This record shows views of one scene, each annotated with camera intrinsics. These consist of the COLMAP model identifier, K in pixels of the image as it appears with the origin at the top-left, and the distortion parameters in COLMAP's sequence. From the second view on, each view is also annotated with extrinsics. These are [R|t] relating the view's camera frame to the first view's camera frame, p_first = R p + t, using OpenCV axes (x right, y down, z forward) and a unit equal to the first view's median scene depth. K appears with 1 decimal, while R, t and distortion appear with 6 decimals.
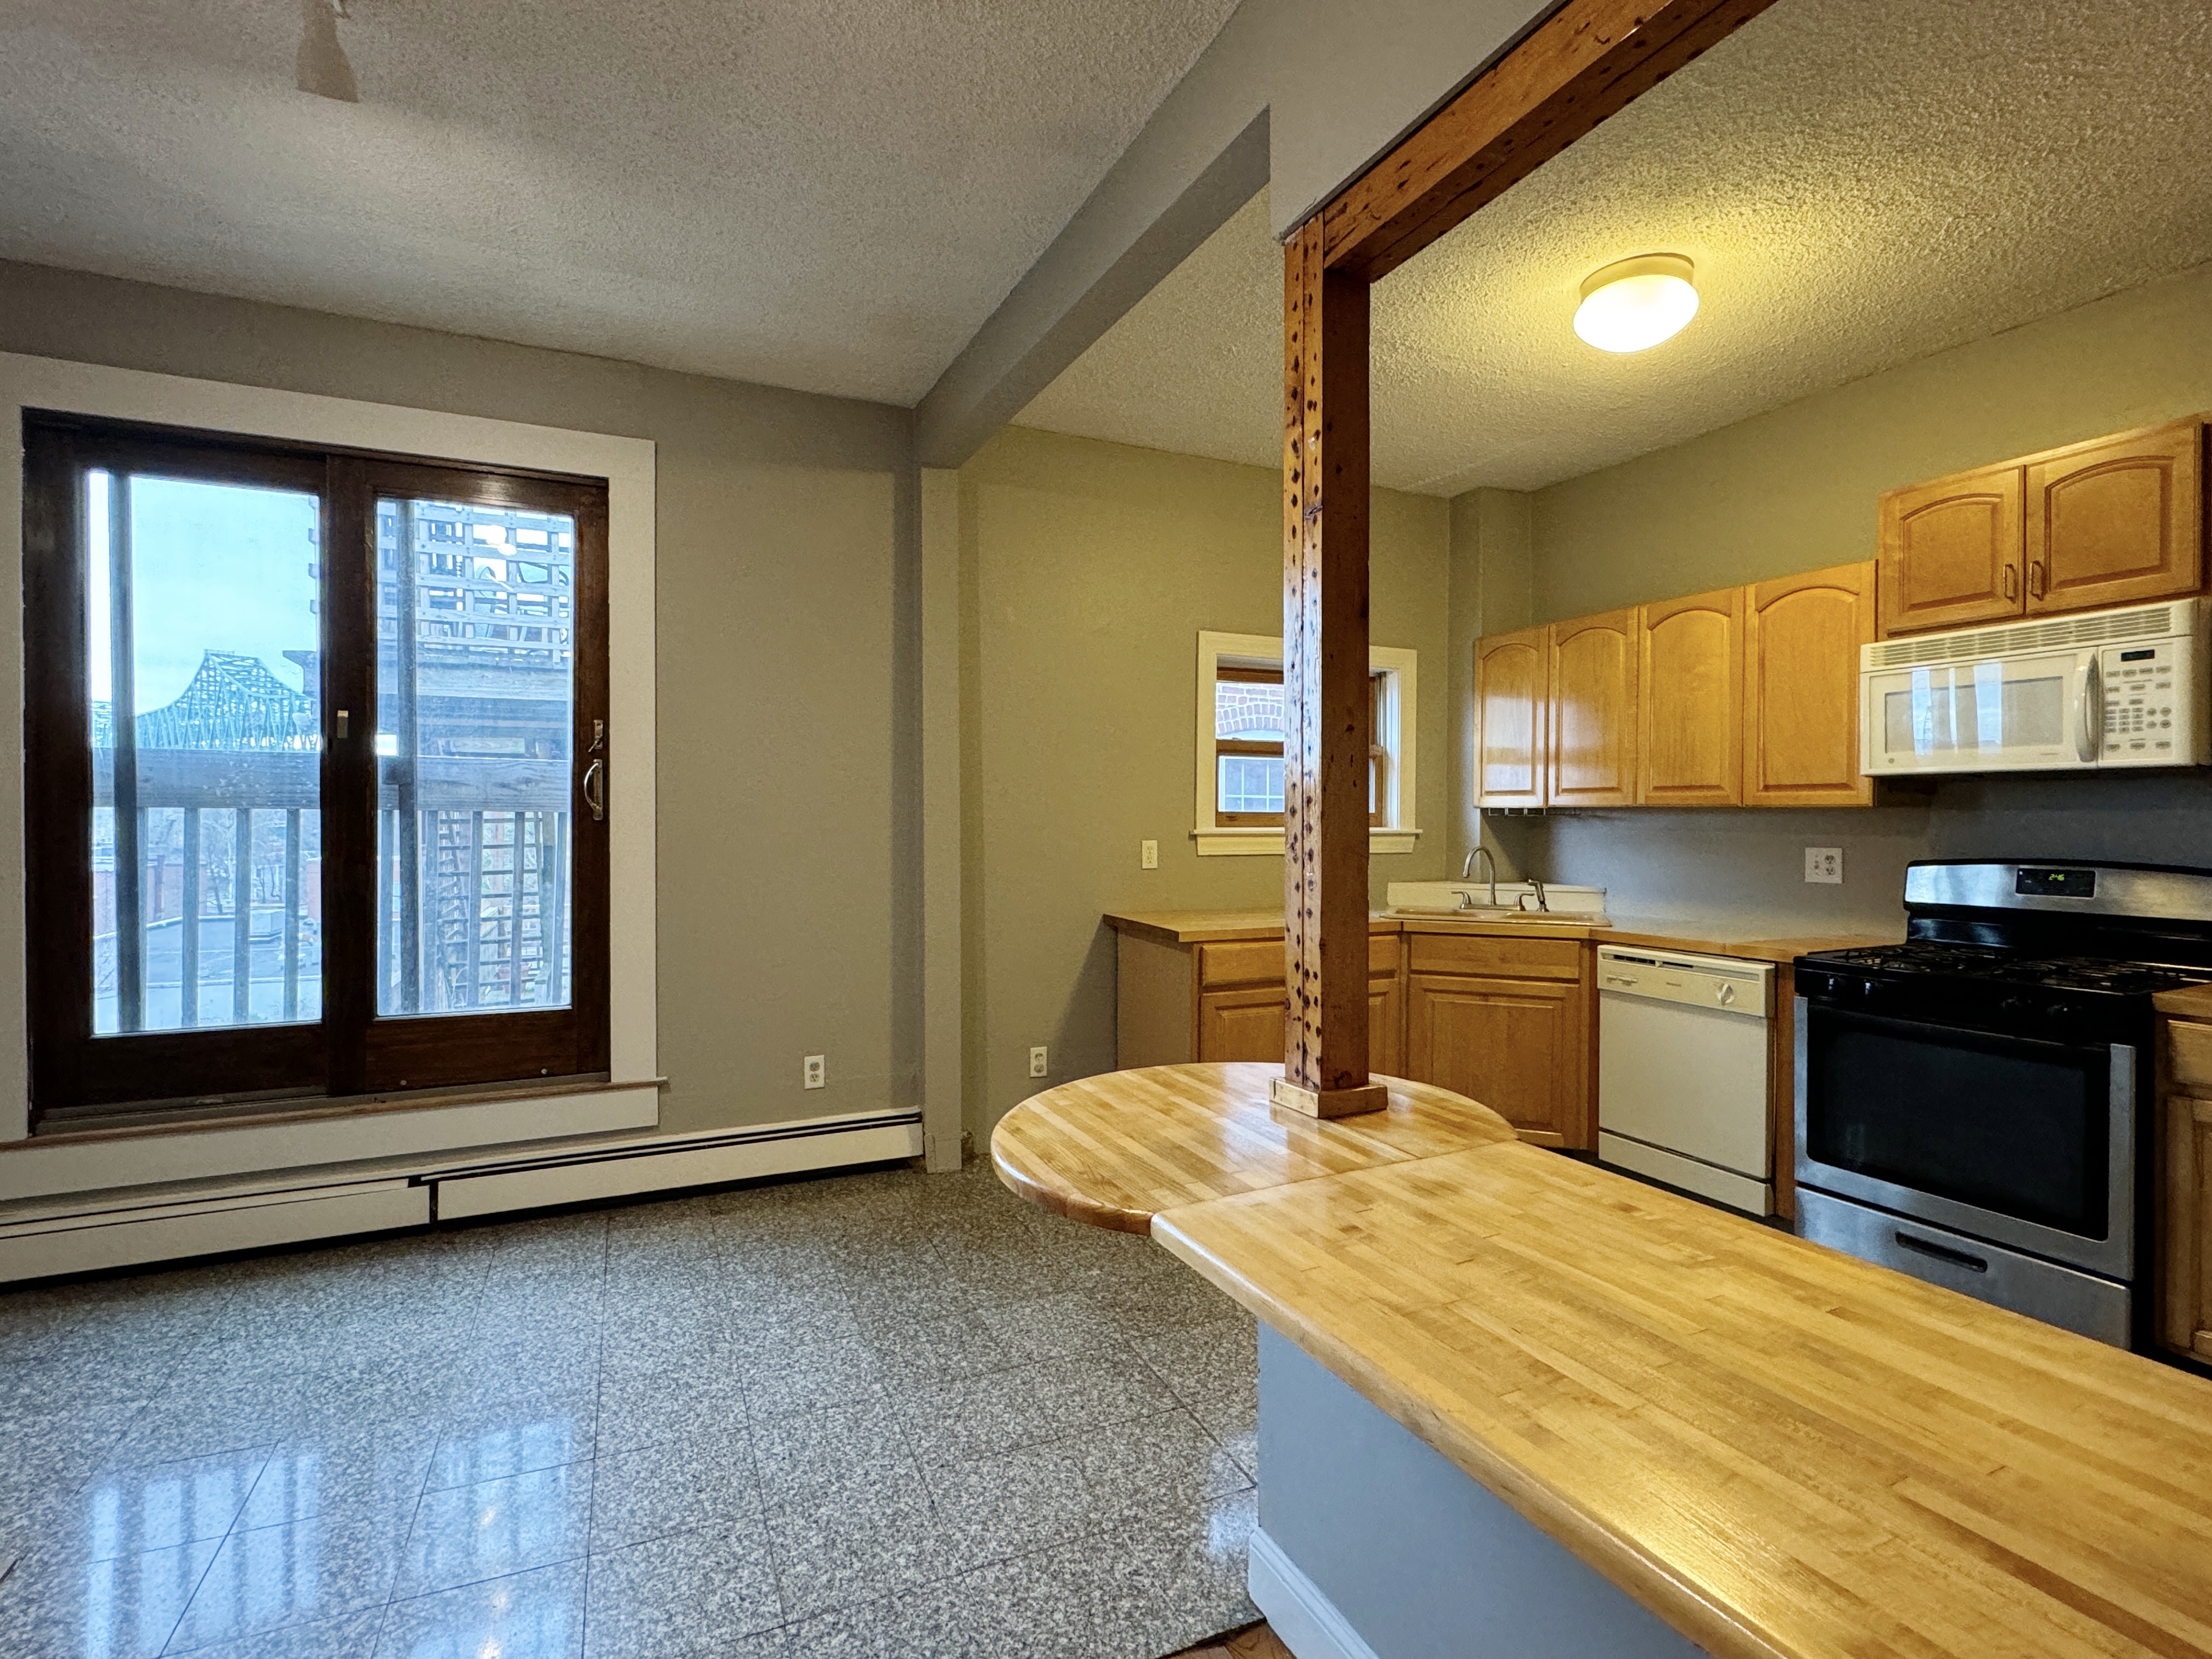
lens RADIAL K [[1058.4, 0, 1106.0], [0, 1058.4, 829.5], [0, 0, 1]] dist [0.001065, 0.000120]
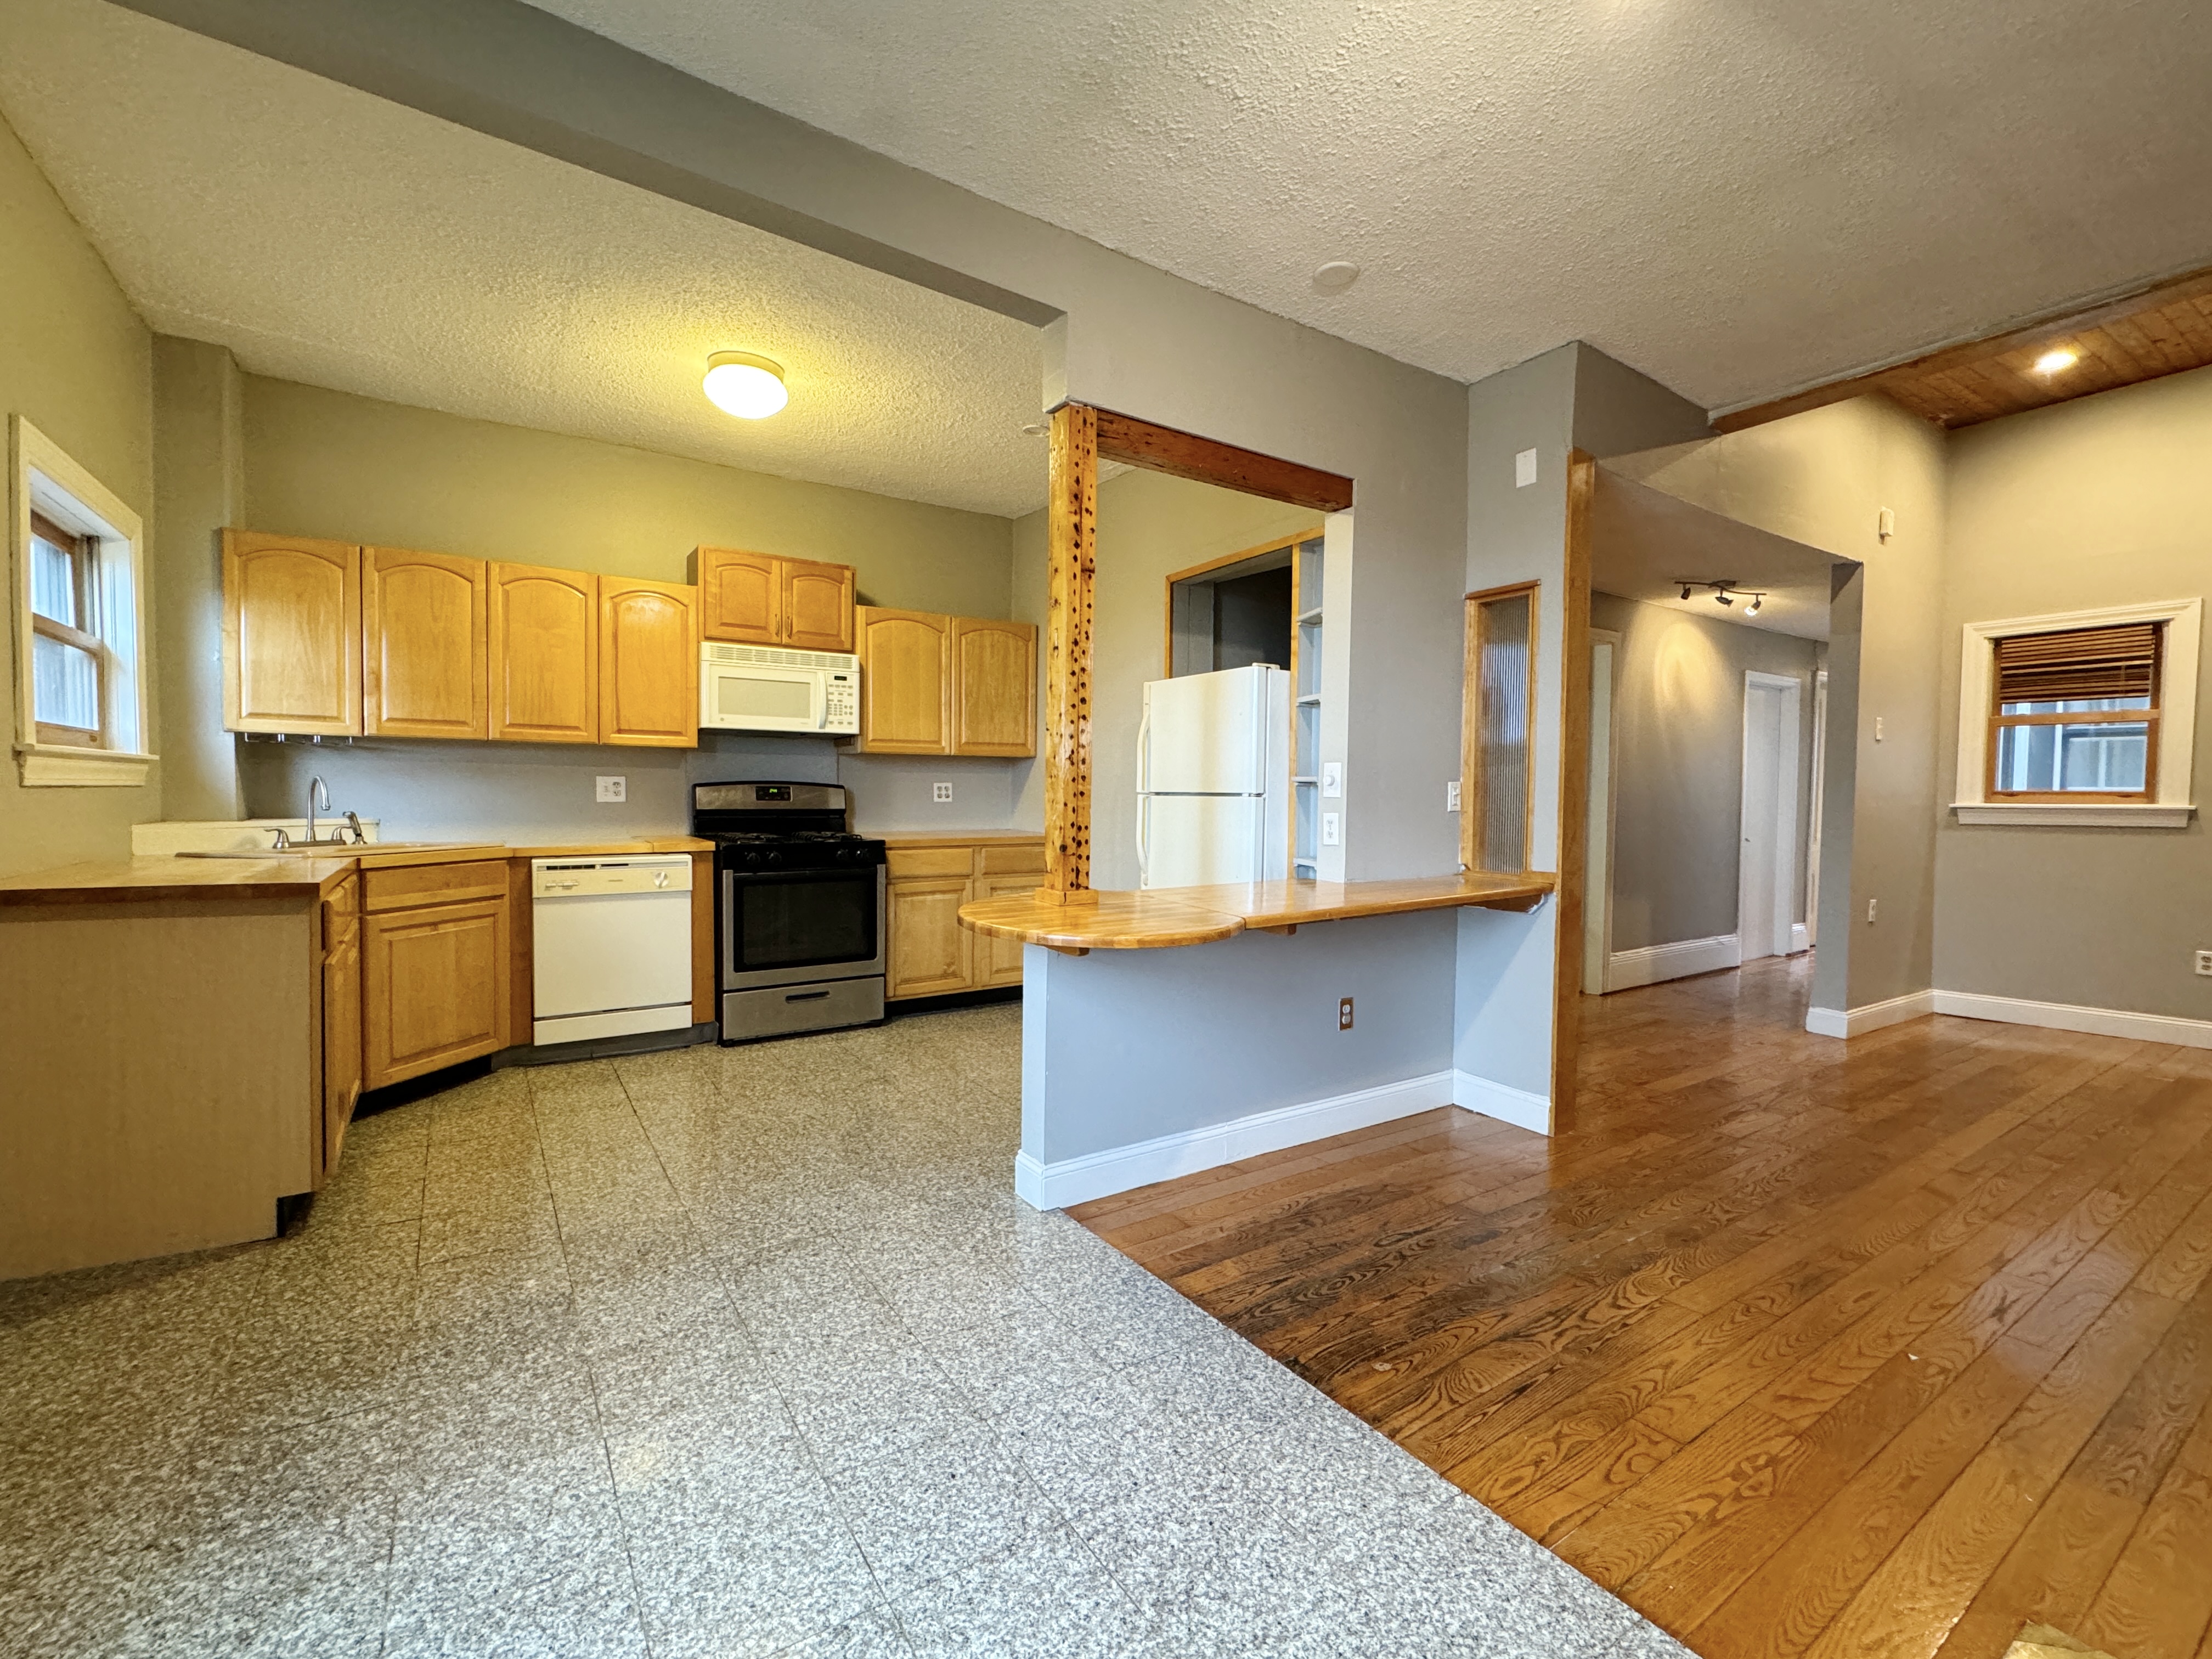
lens RADIAL K [[950.6, 0, 1103.1], [0, 950.6, 825.9], [0, 0, 1]] dist [0.000235, -0.000091]
pose [[-0.154007, -0.041568, 0.987195, -0.759081], [0.000849, 0.999109, 0.042202, 0.035102], [-0.988069, 0.007337, -0.153835, 0.651955]]
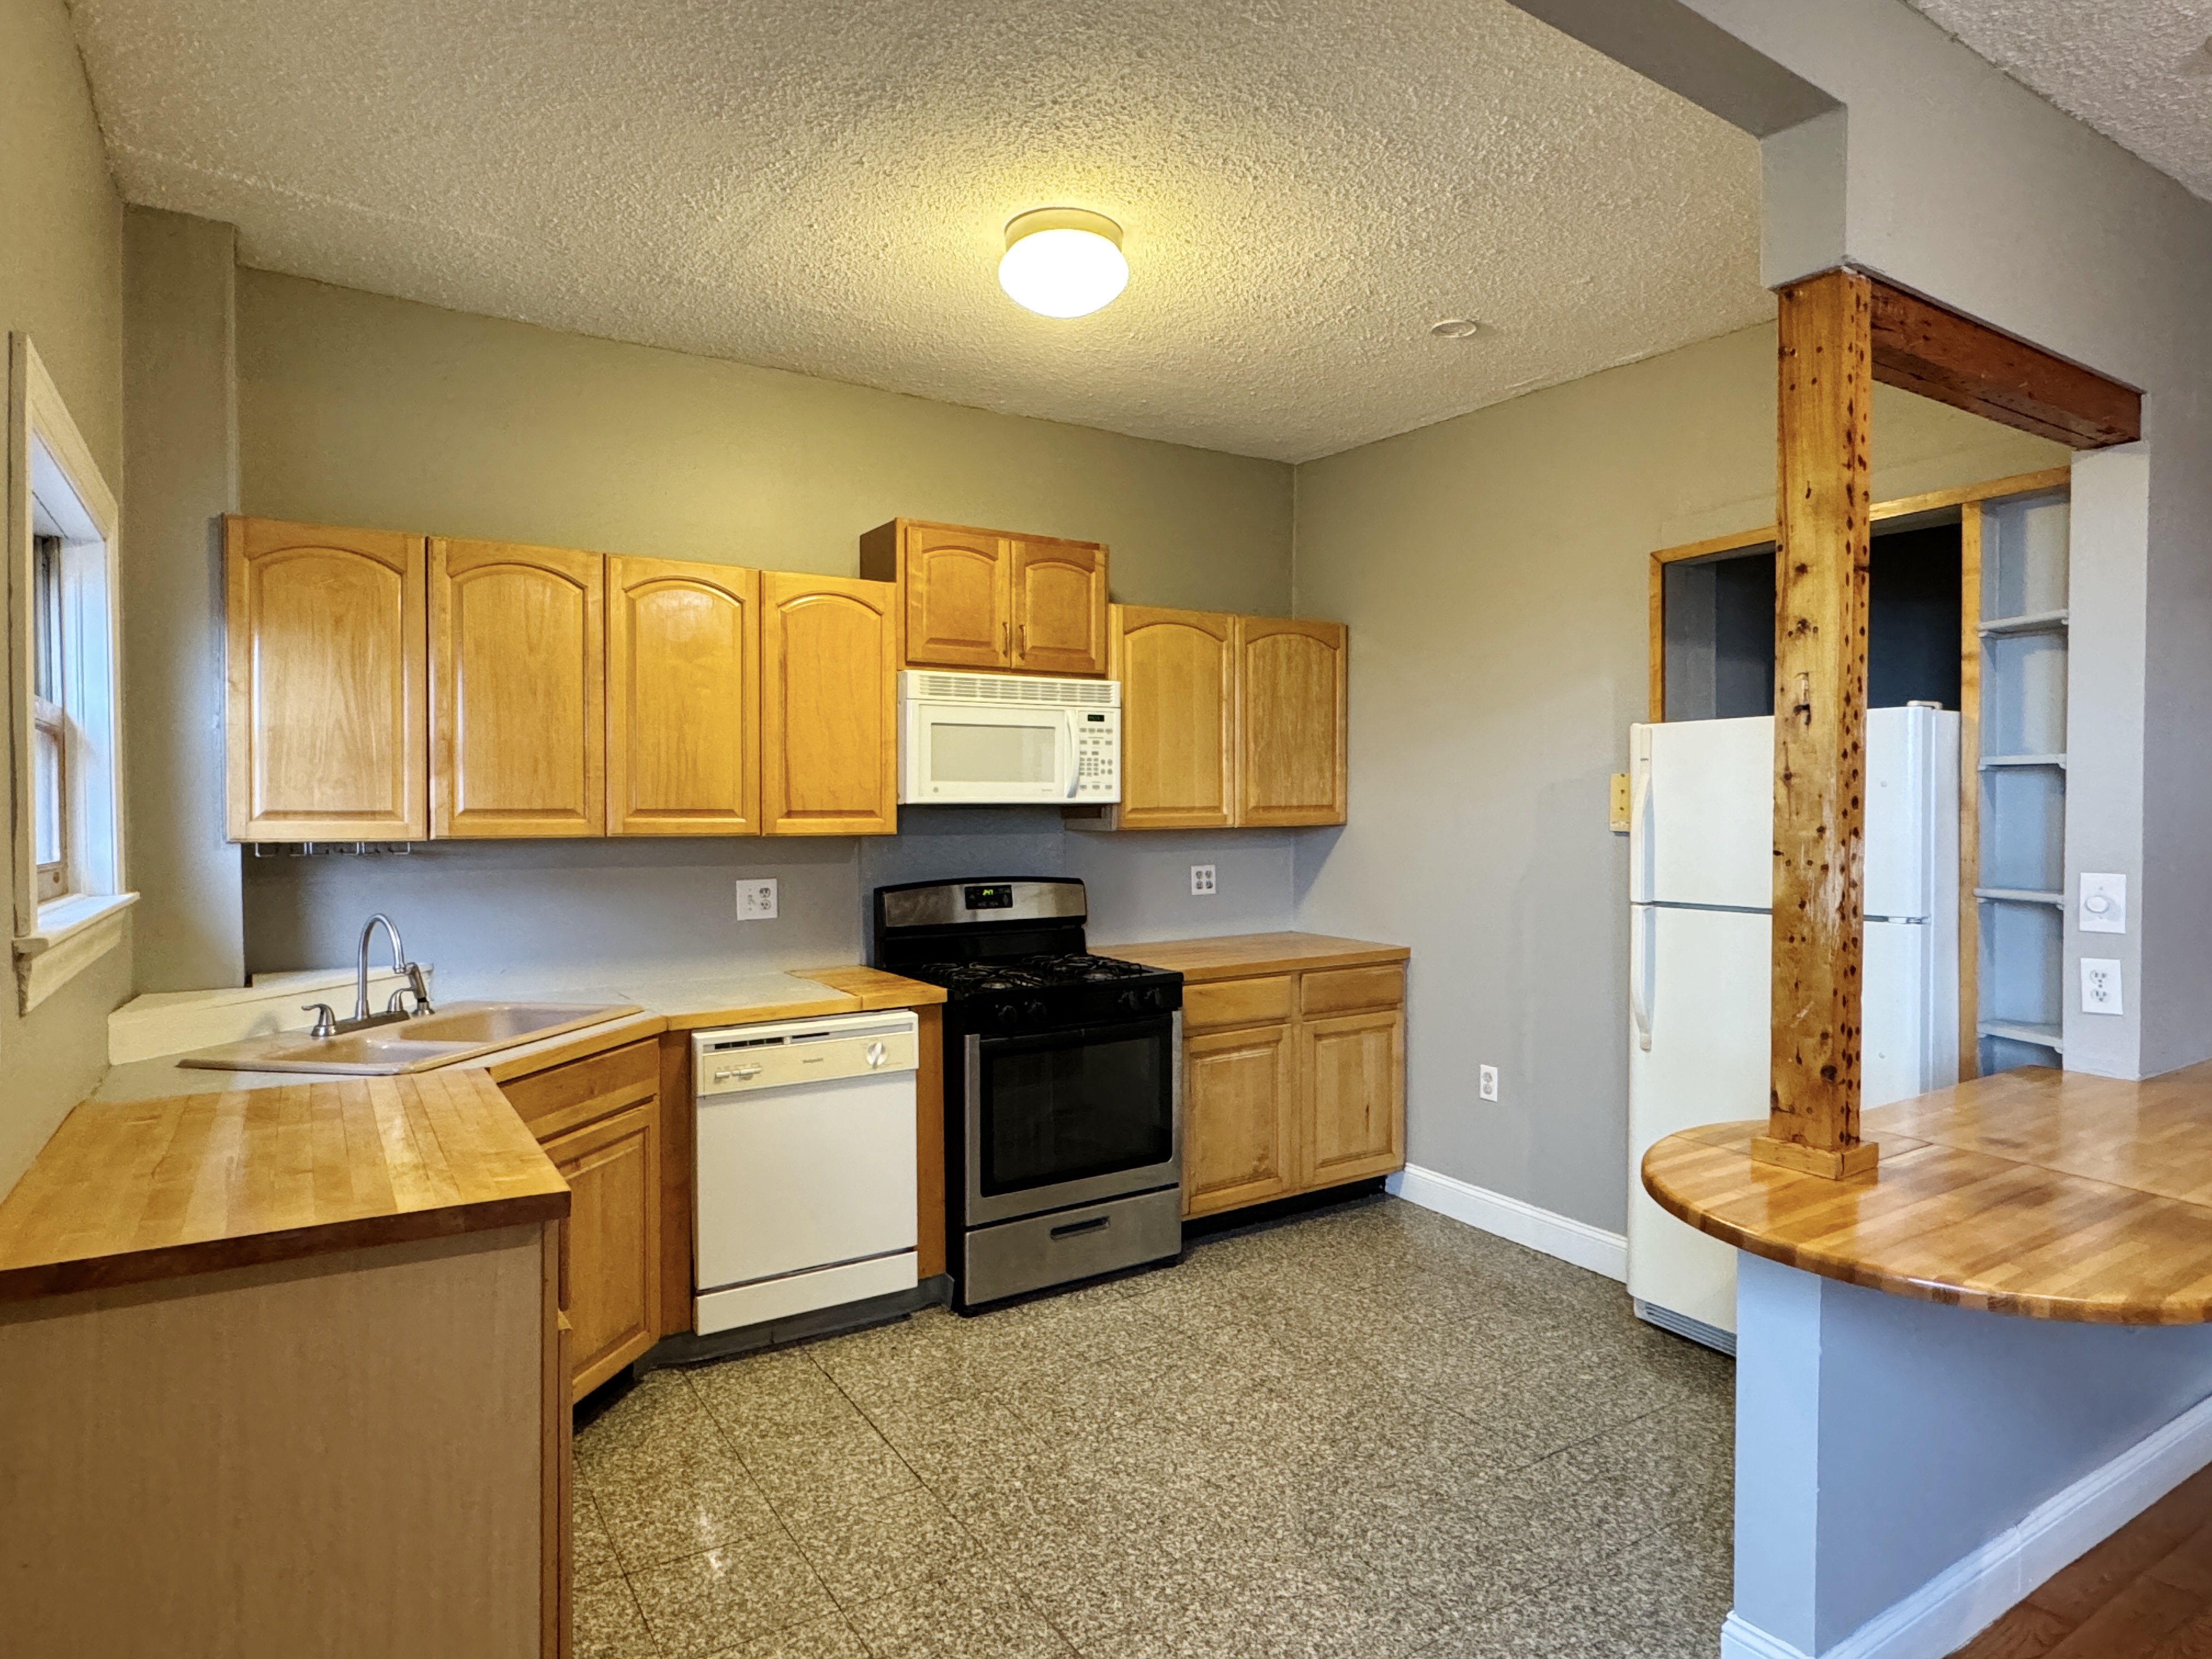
lens RADIAL K [[1259.1, 0, 1106.0], [0, 1259.1, 829.5], [0, 0, 1]] dist [-0.003617, 0.002026]
pose [[-0.131398, -0.017606, 0.991173, -0.474379], [0.017127, 0.999653, 0.020027, -0.047746], [-0.991182, 0.019608, -0.131051, 0.992377]]
